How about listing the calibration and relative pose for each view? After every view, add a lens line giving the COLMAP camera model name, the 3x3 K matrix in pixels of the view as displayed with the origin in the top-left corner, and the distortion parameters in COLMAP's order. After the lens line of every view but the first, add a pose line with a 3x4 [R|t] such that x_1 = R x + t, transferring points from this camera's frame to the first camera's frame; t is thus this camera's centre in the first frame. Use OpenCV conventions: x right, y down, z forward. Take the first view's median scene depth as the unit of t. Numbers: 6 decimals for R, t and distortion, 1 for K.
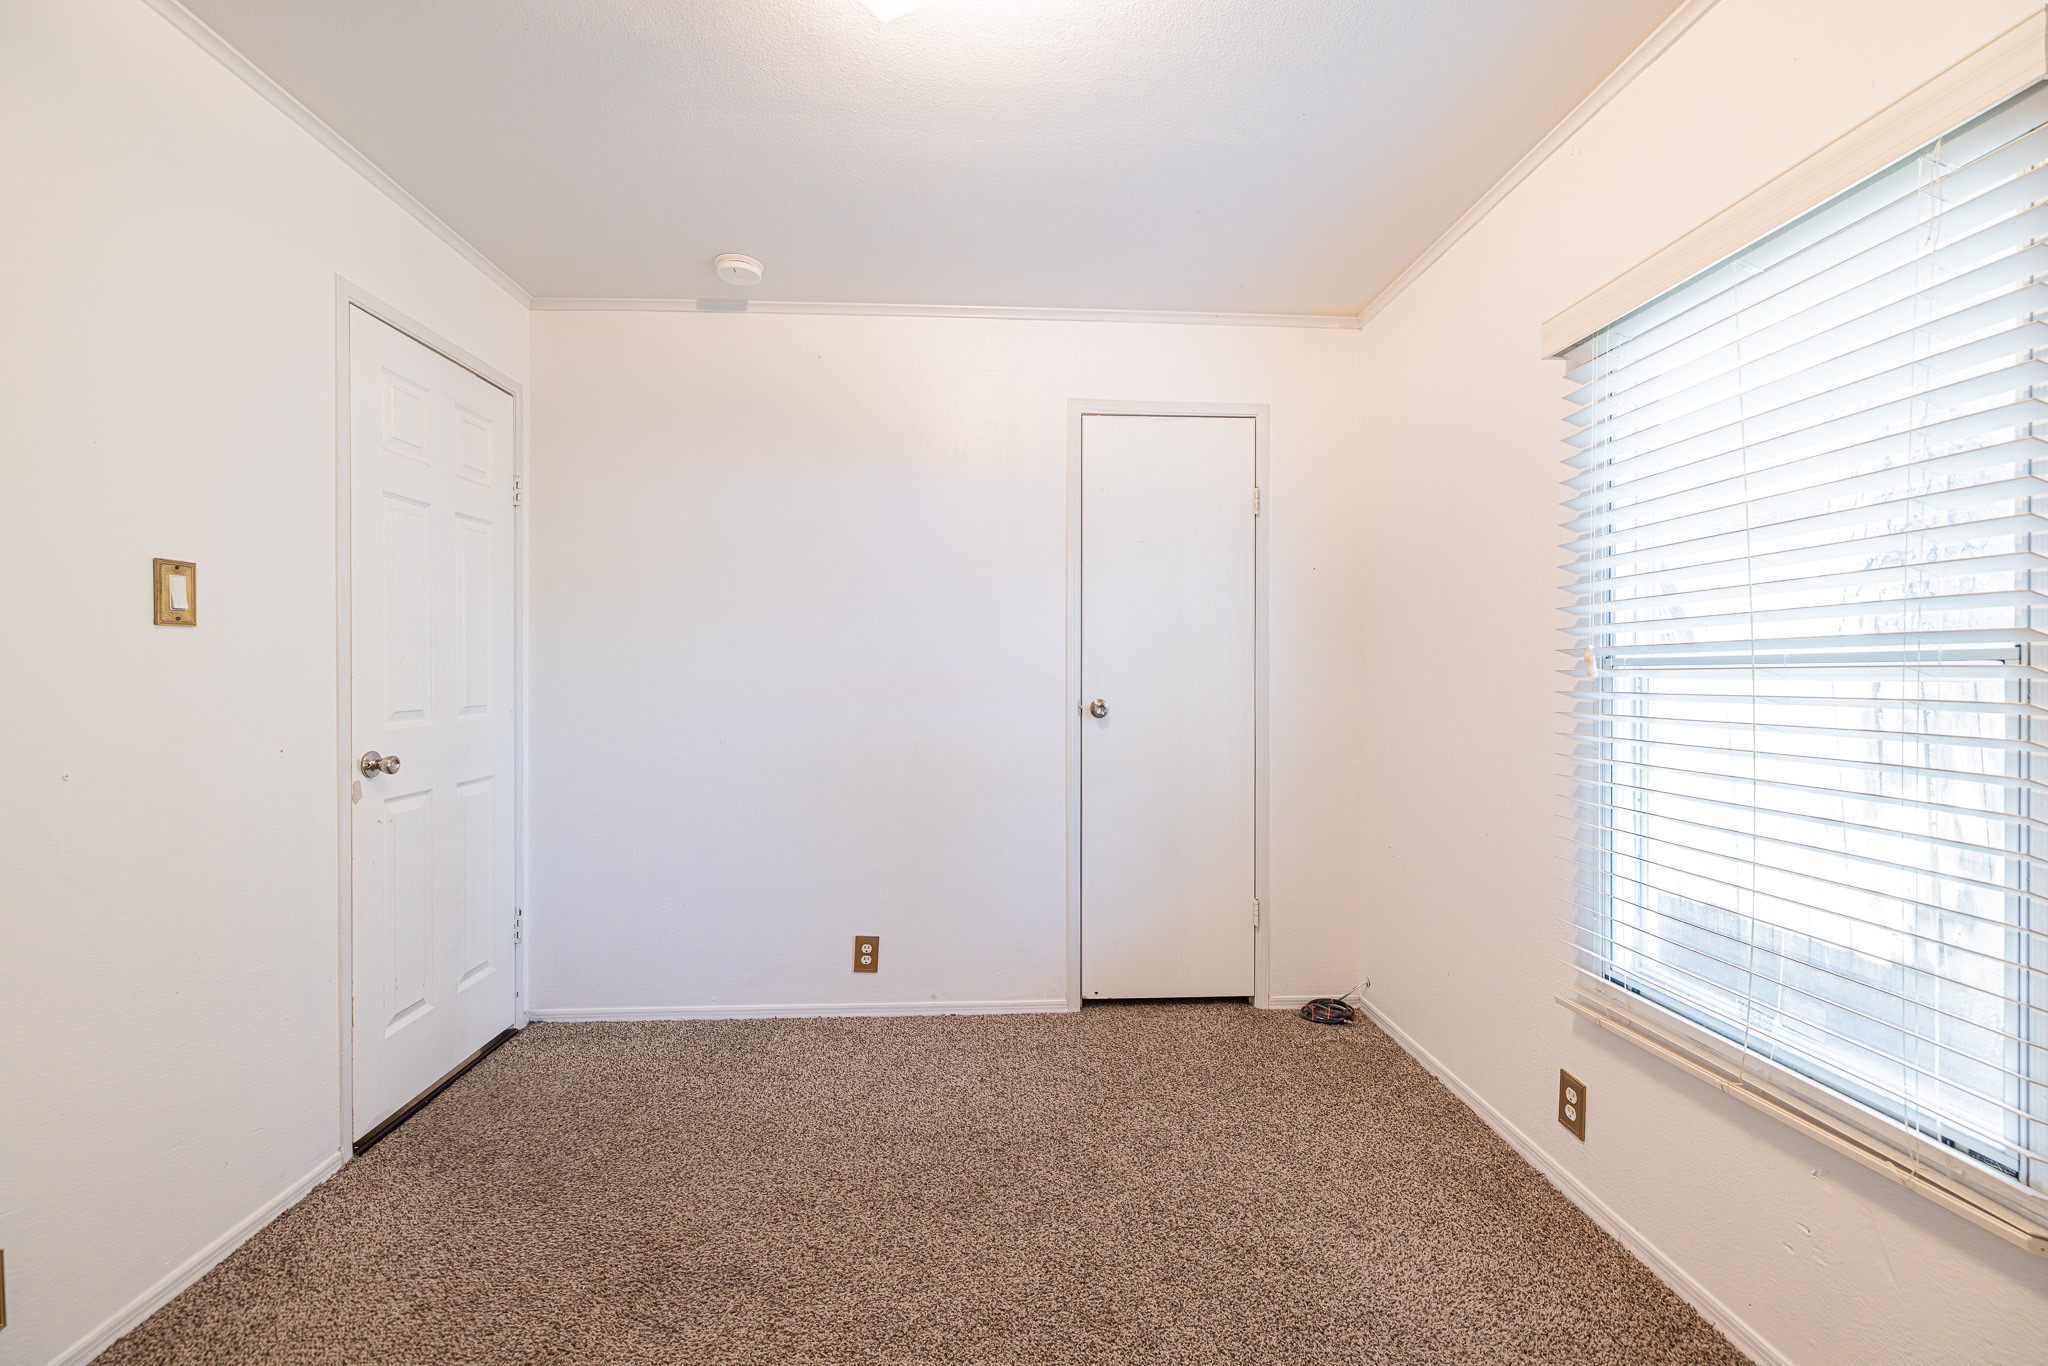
lens RADIAL K [[856.6, 0, 1025.6], [0, 856.6, 672.6], [0, 0, 1]] dist [-0.000243, 0.000240]
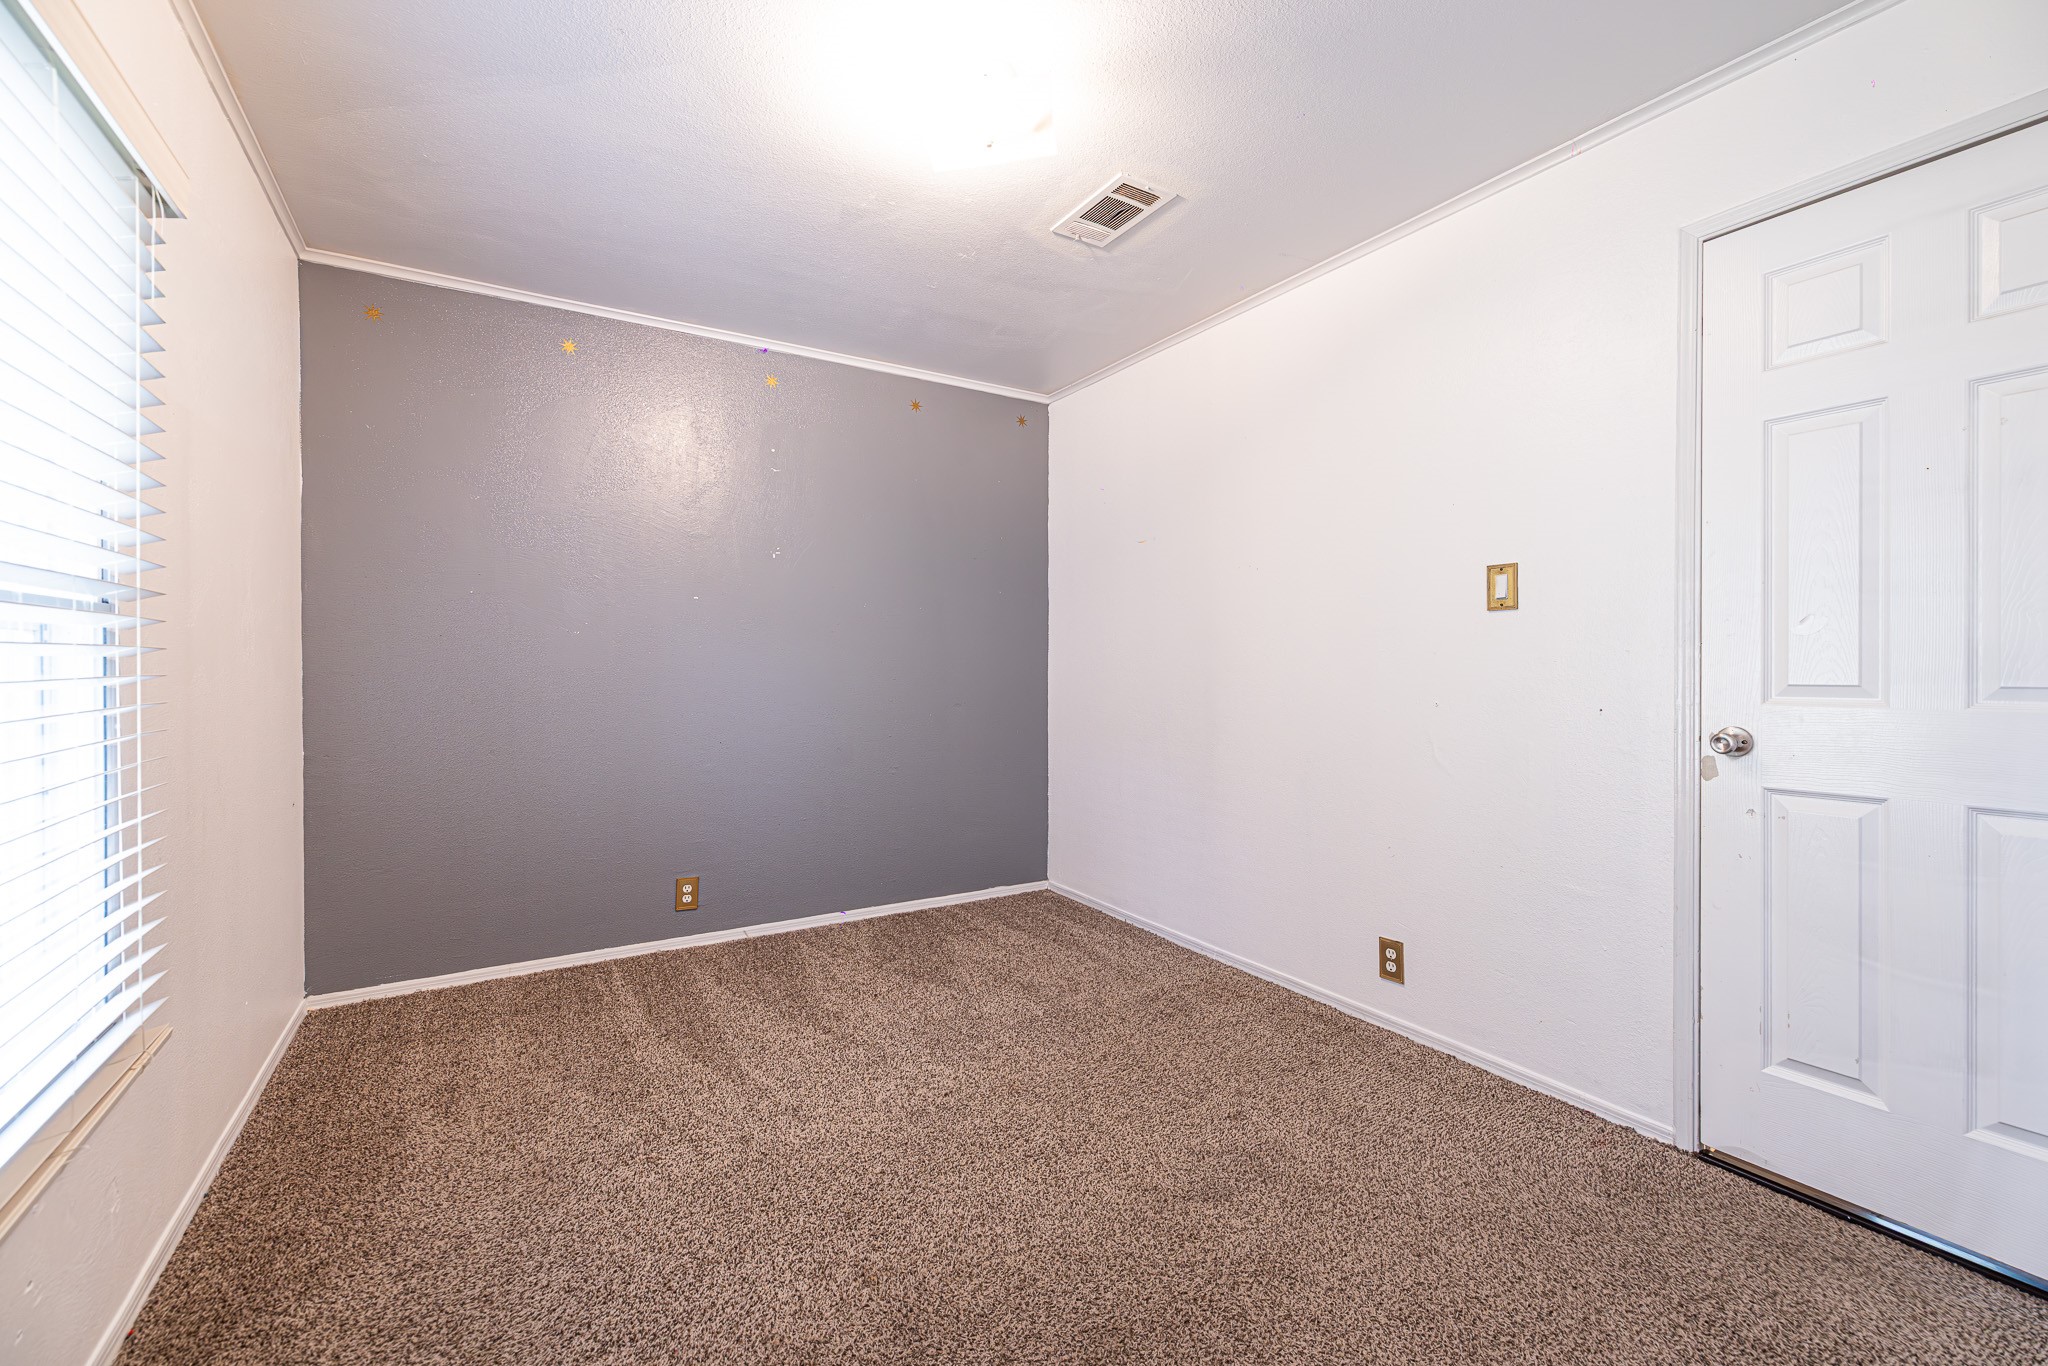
lens RADIAL K [[856.6, 0, 1025.6], [0, 856.6, 672.6], [0, 0, 1]] dist [-0.000243, 0.000240]
pose [[-0.874809, 0.001777, -0.484464, 0.349372], [-0.003570, 0.999942, 0.010113, 0.033459], [0.484454, 0.010576, -0.874753, 1.636148]]
